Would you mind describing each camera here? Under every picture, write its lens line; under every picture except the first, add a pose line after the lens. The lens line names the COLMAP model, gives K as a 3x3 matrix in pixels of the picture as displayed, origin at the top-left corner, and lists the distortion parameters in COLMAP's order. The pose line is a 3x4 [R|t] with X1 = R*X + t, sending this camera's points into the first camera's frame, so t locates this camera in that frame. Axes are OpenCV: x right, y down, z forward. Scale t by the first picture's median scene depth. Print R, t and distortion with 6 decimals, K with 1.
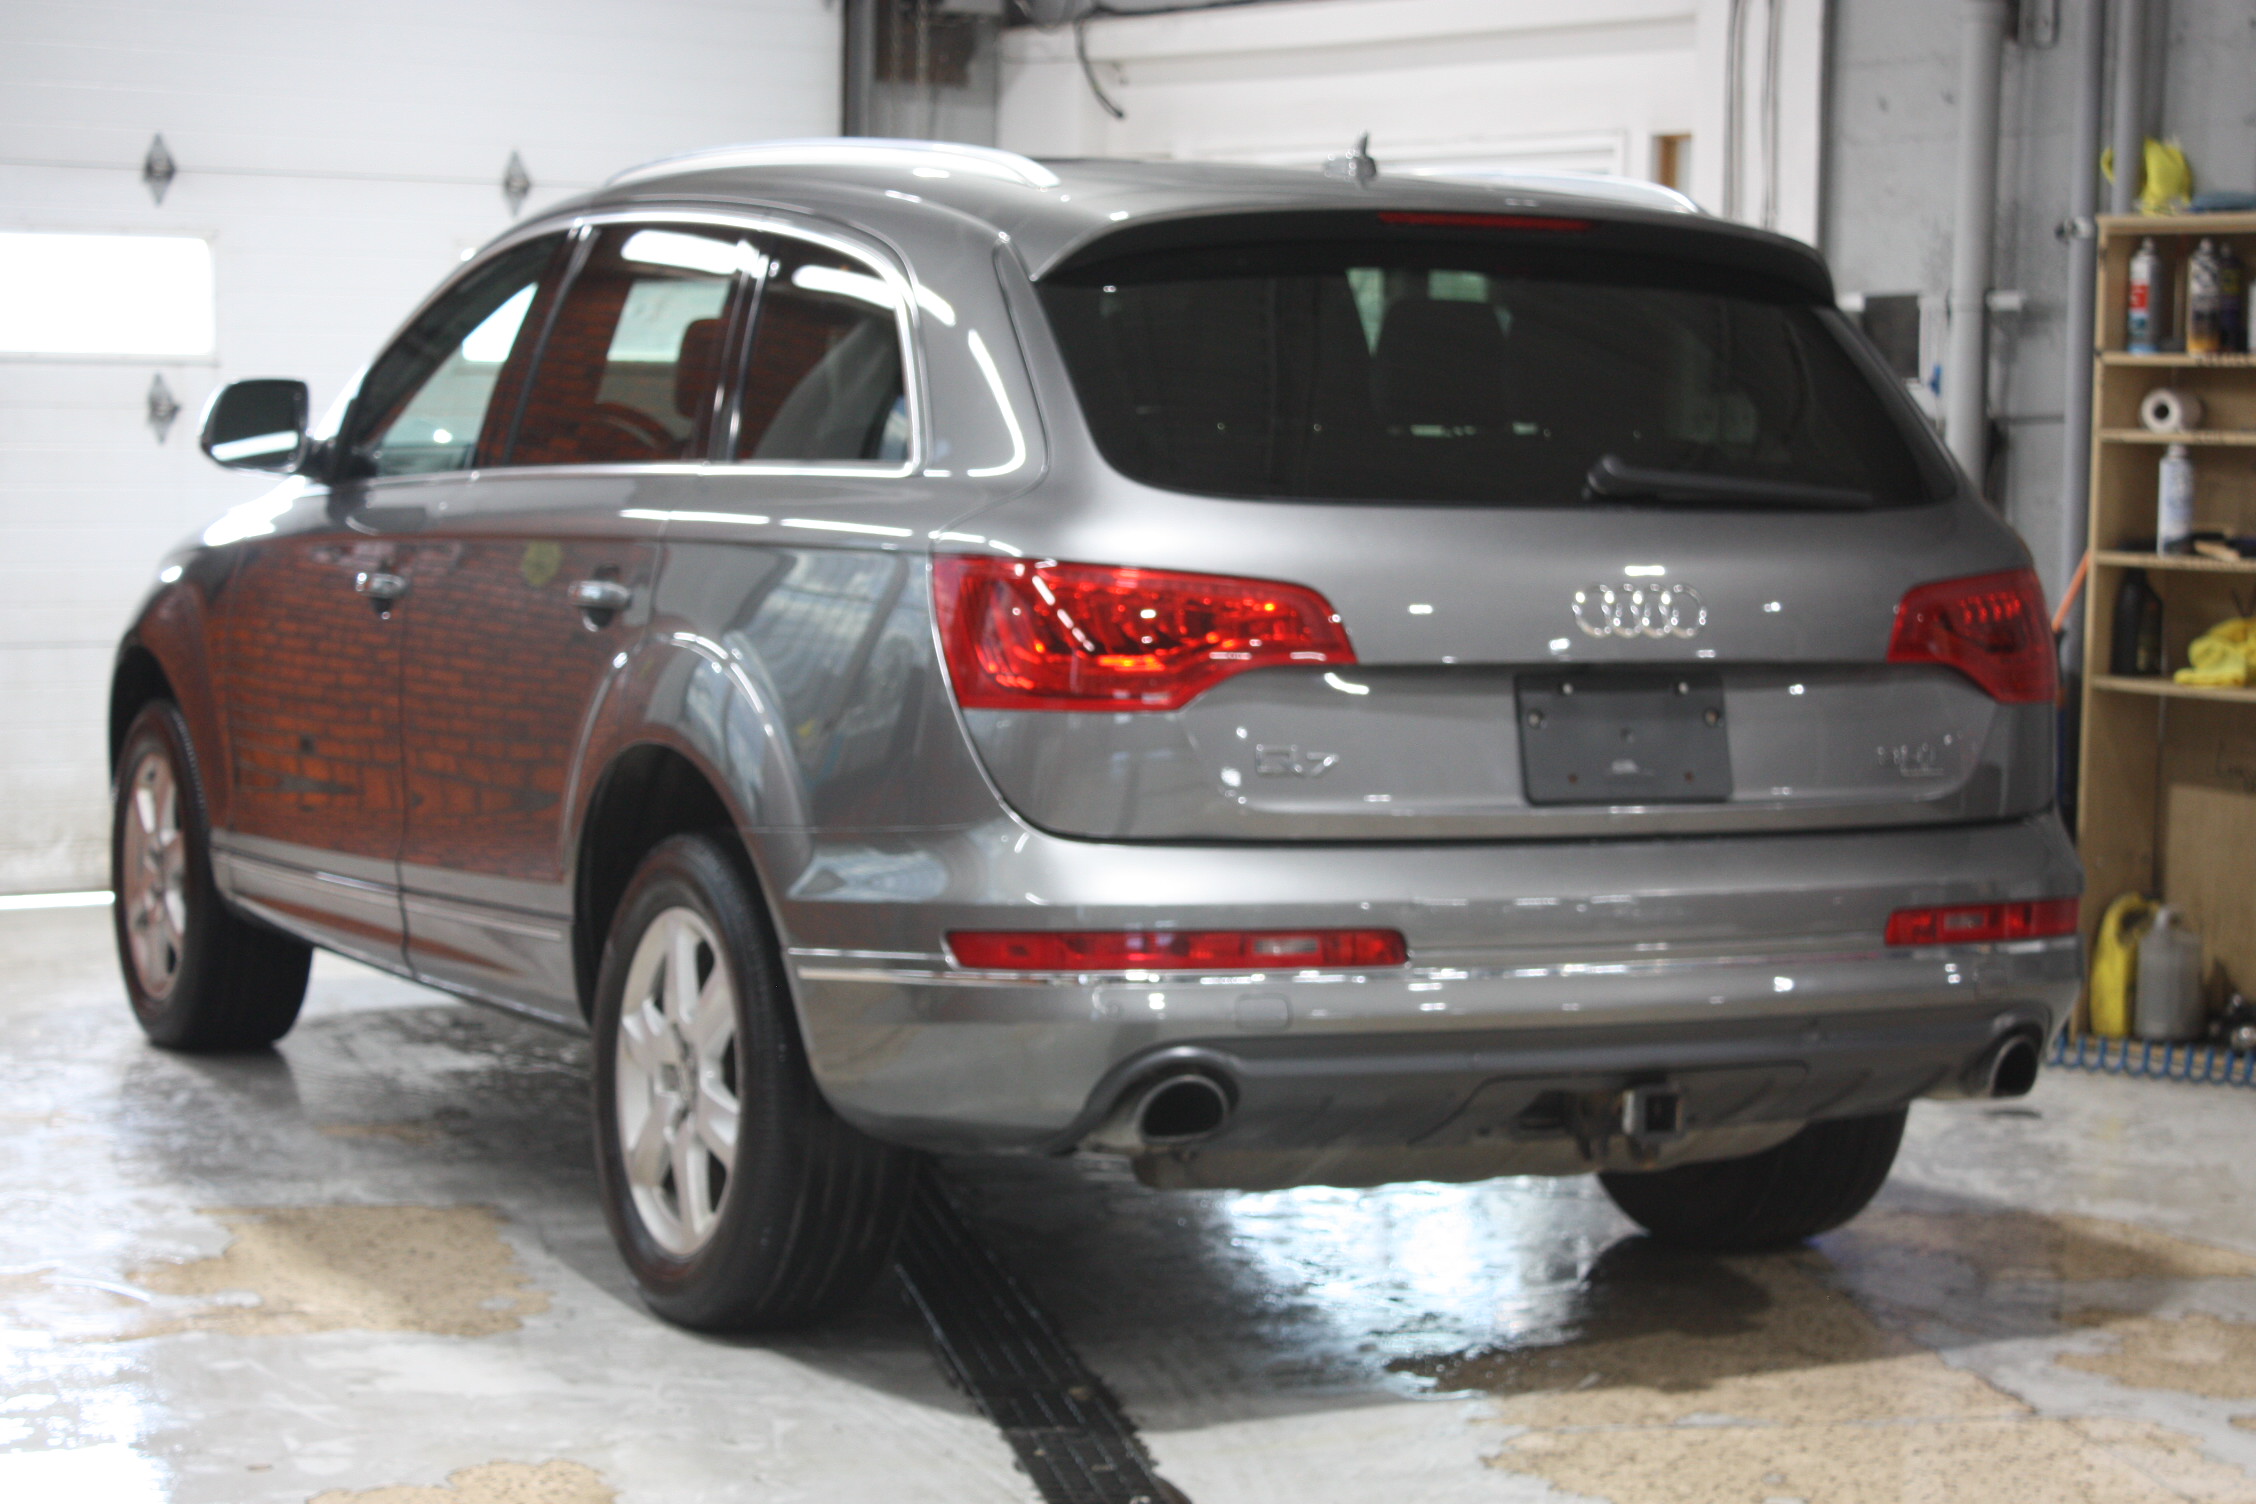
lens RADIAL K [[4755.2, 0, 1122.7], [0, 4755.2, 755.0], [0, 0, 1]] dist [0.059007, 0.000000]
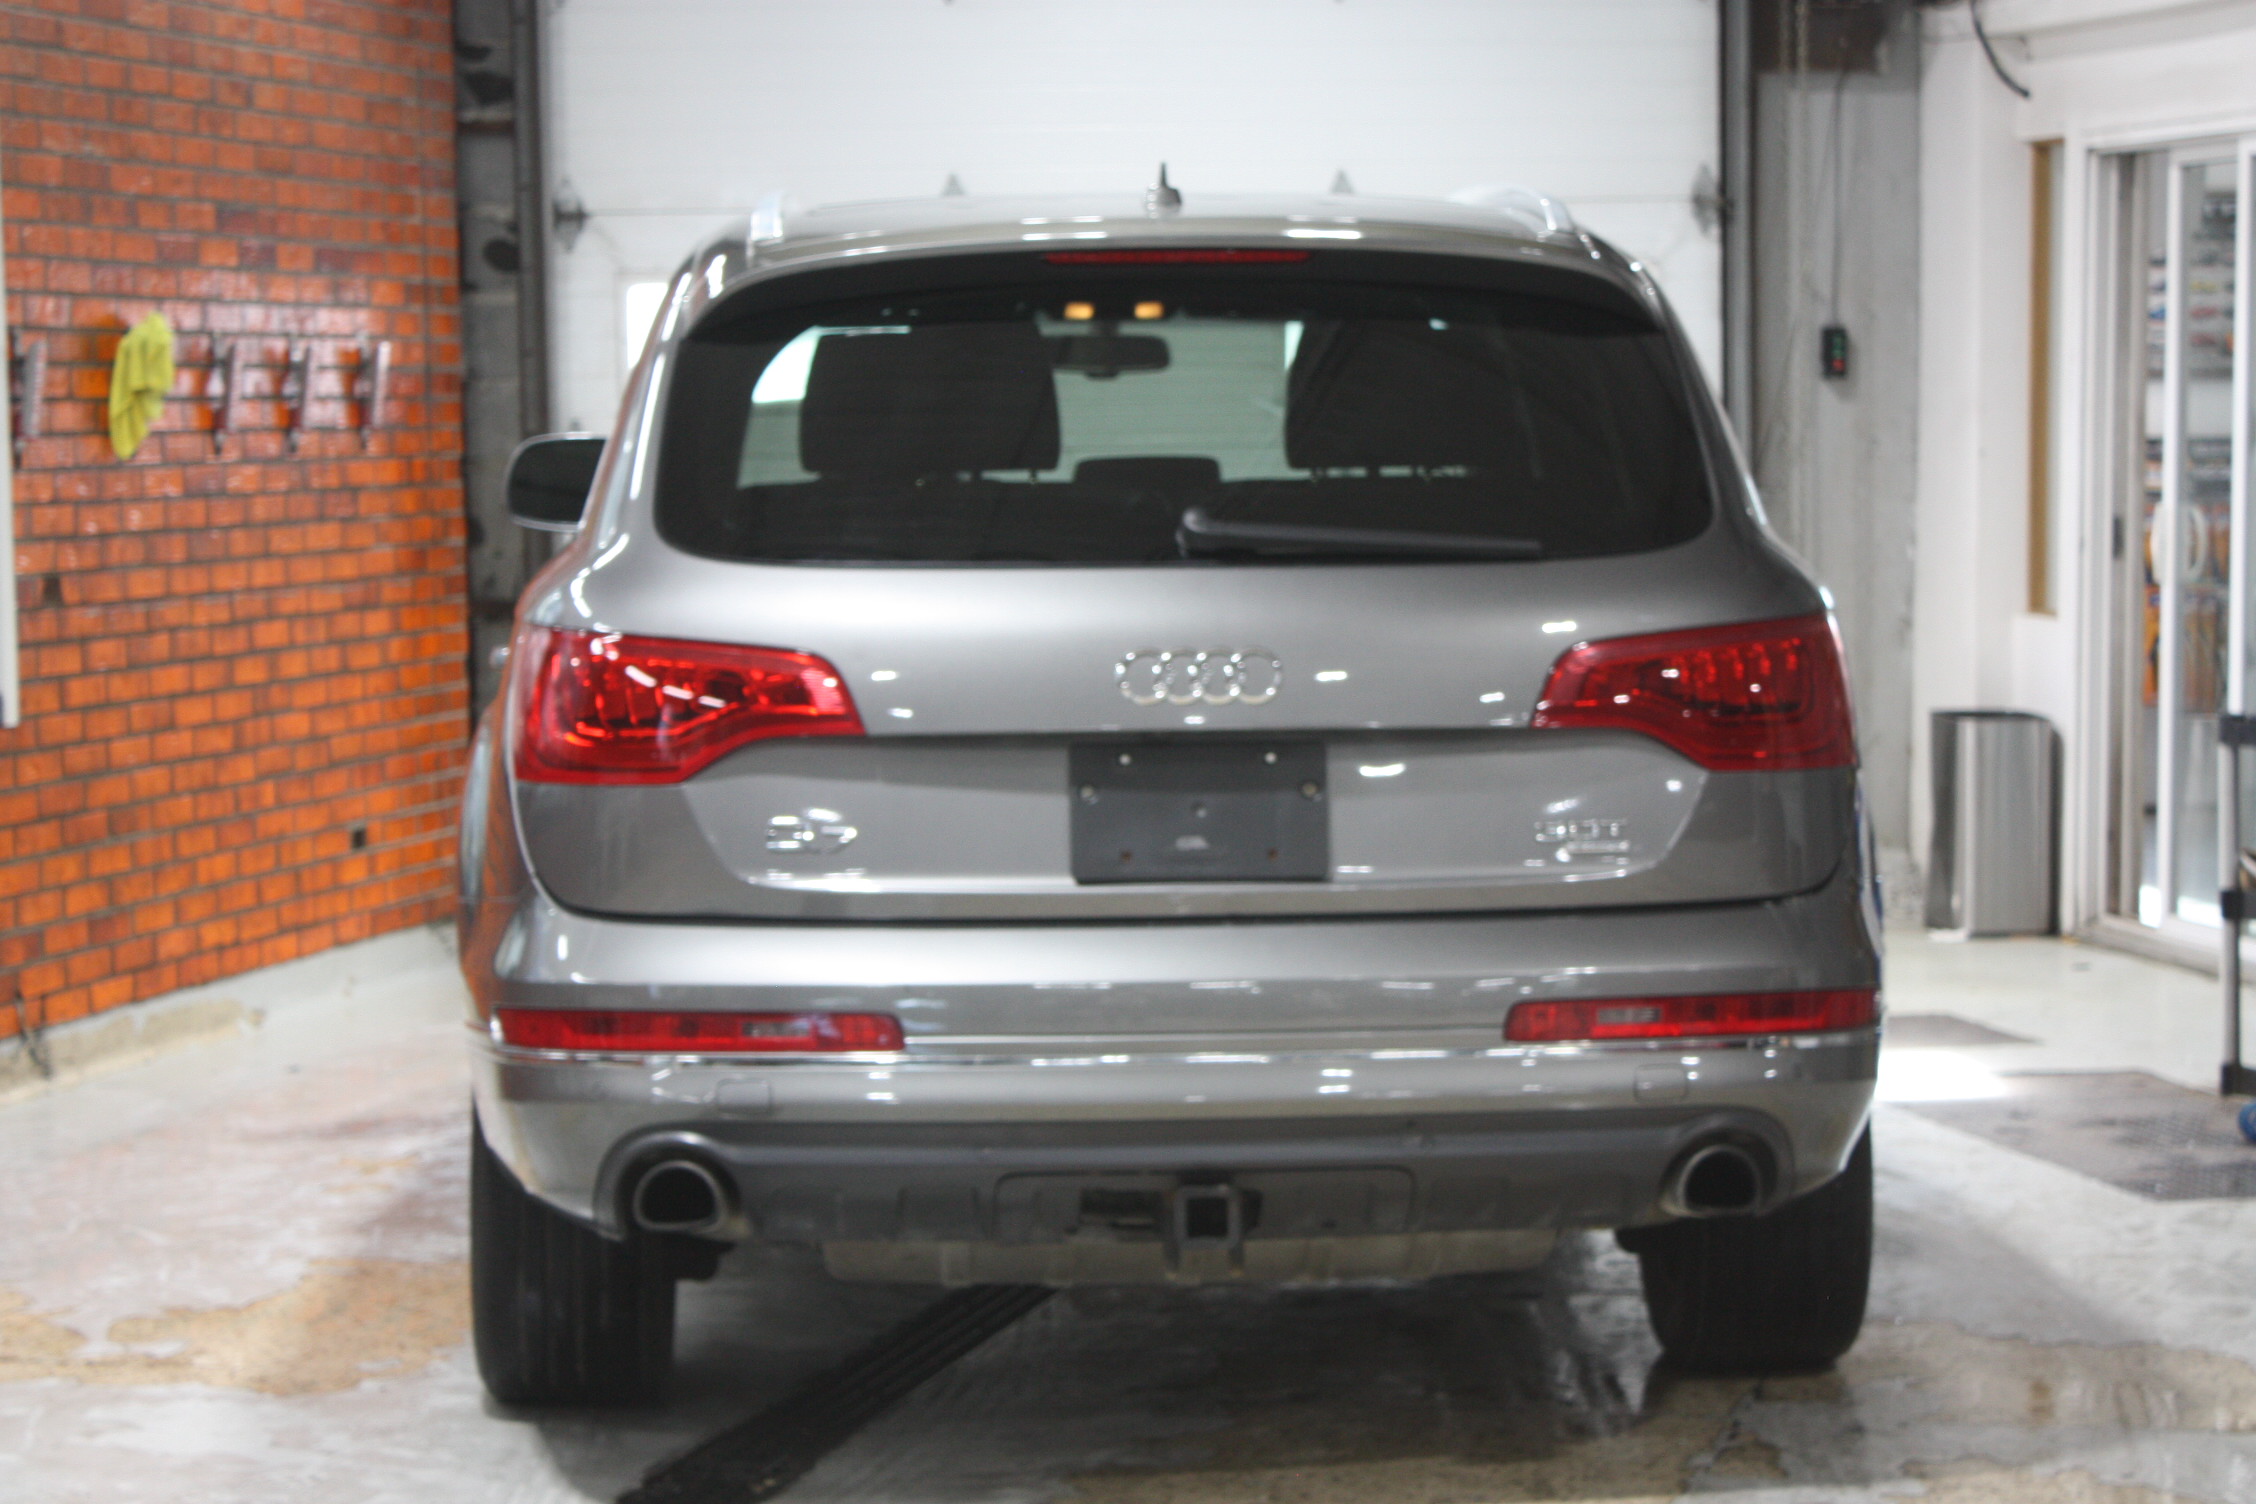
lens RADIAL K [[5135.9, 0, 1134.2], [0, 5135.9, 750.8], [0, 0, 1]] dist [-0.021592, 0.000000]
pose [[0.920153, -0.002941, -0.391547, 0.452459], [0.001350, 0.999990, -0.004338, -0.010407], [0.391556, 0.003463, 0.920148, 0.066865]]
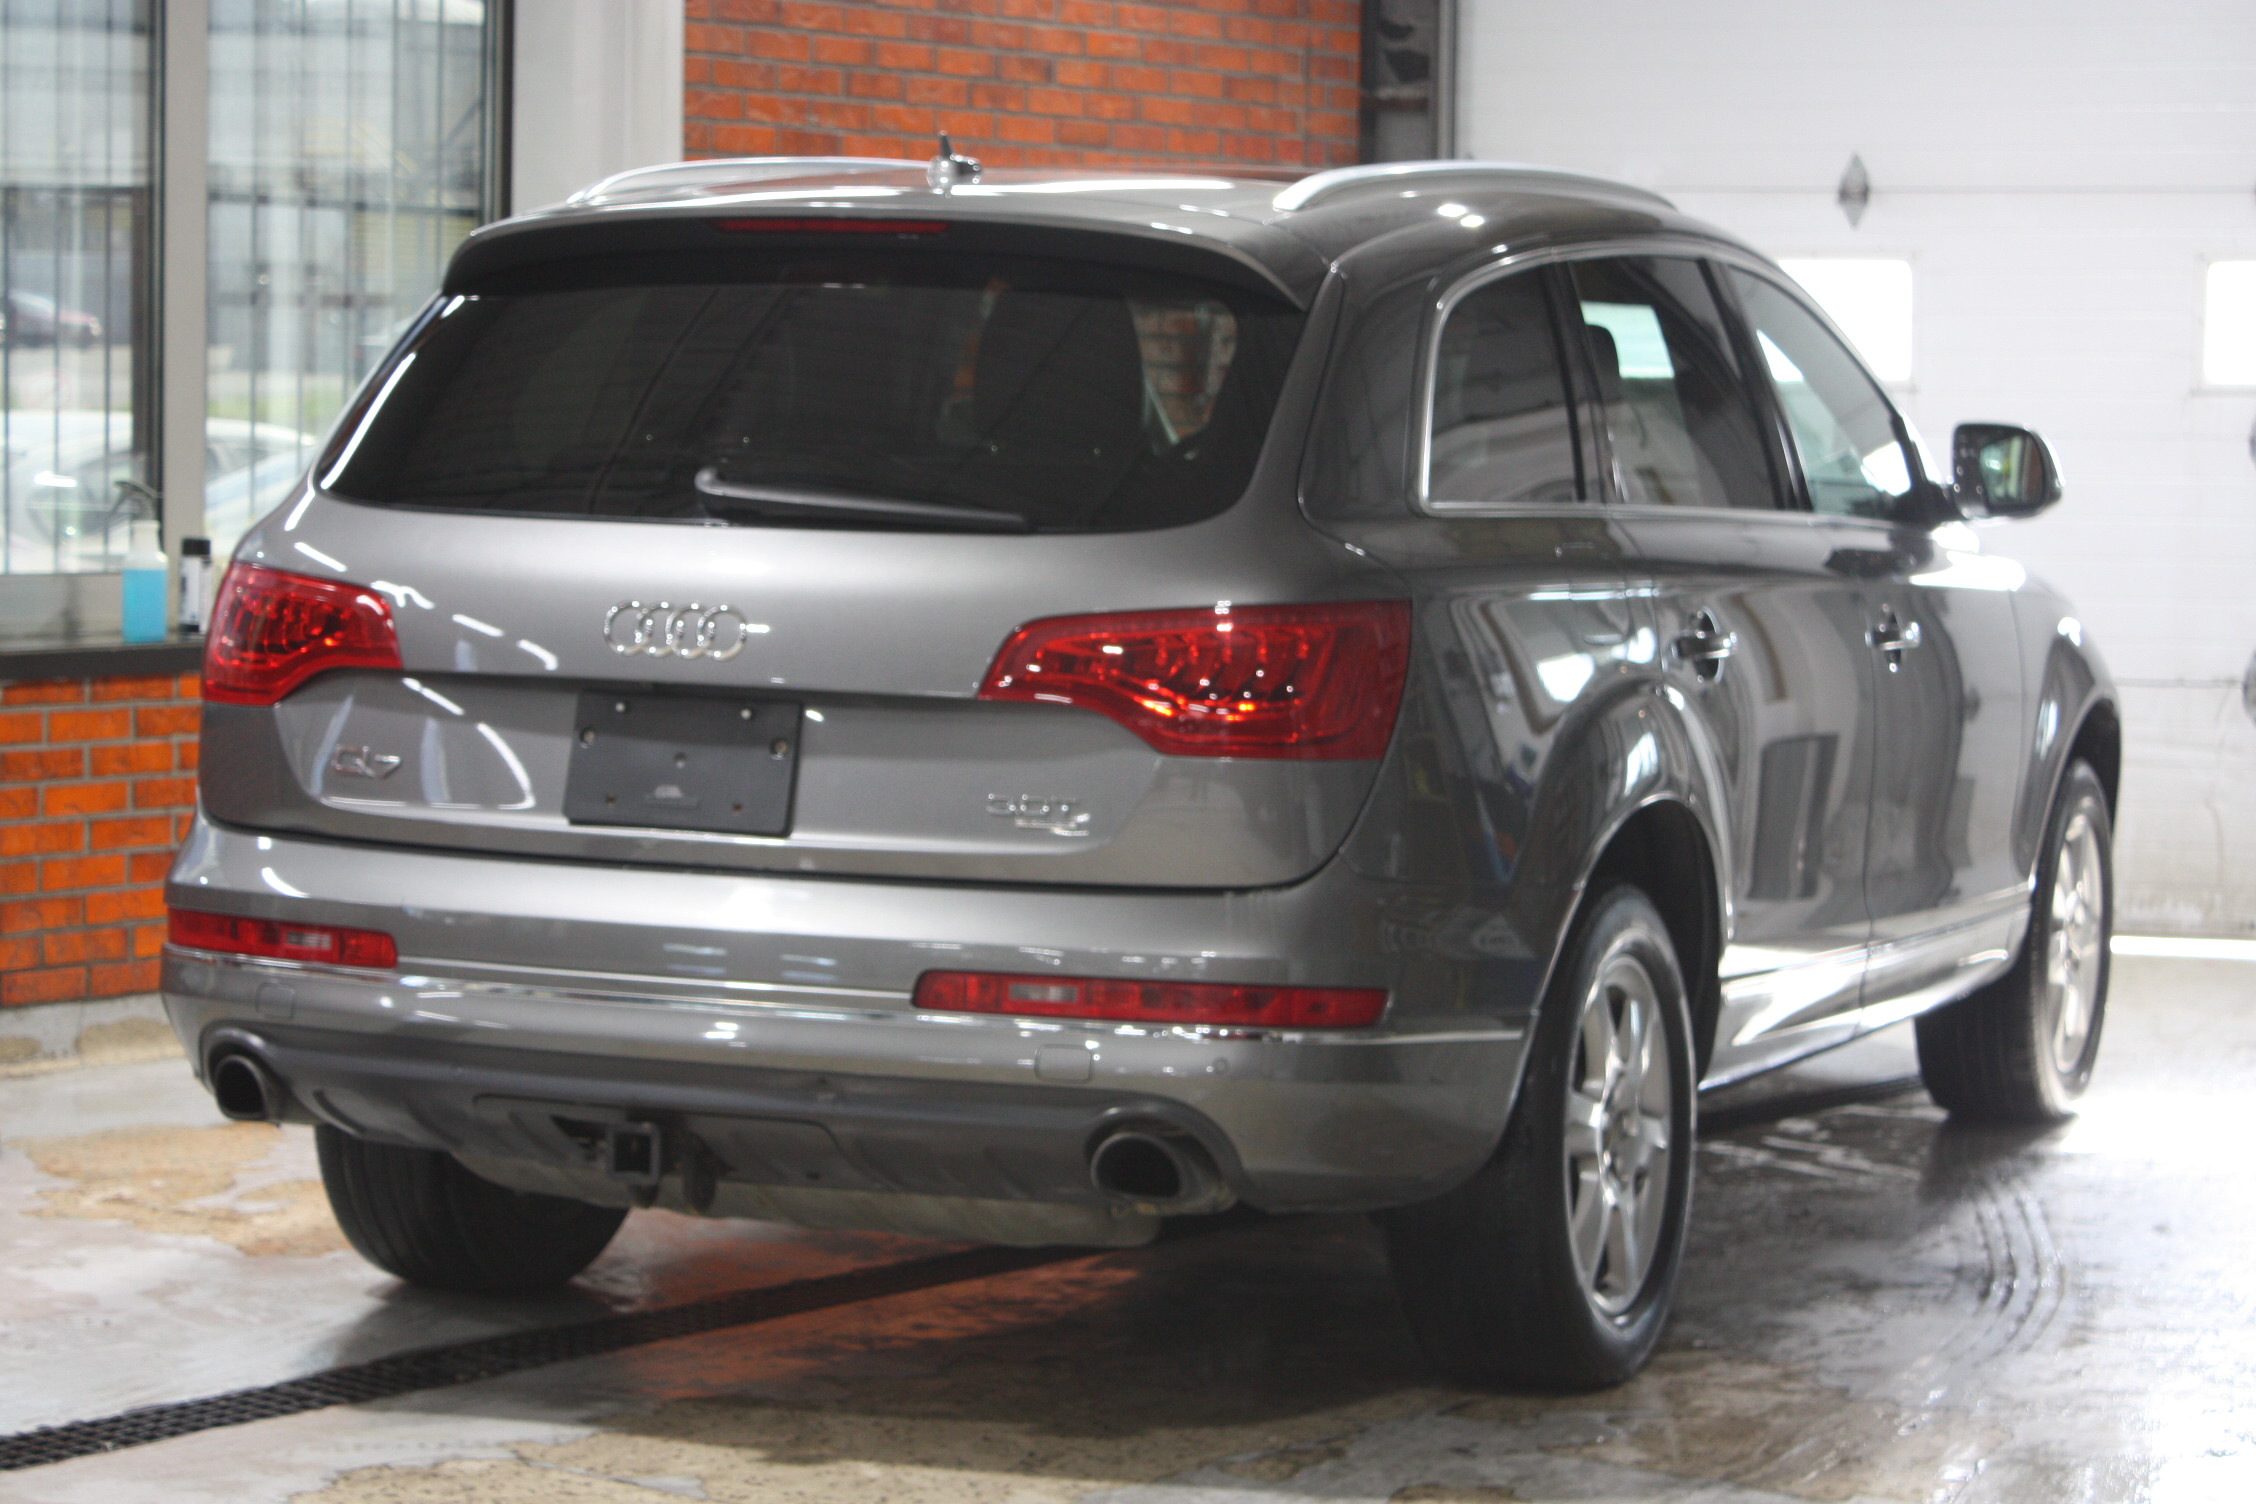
lens RADIAL K [[5135.9, 0, 1120.5], [0, 5135.9, 750.4], [0, 0, 1]] dist [-0.021592, 0.000000]
pose [[0.660189, 0.048649, -0.749522, 0.874503], [-0.059911, 0.998131, 0.012014, -0.022187], [0.748706, 0.036973, 0.661870, 0.354012]]
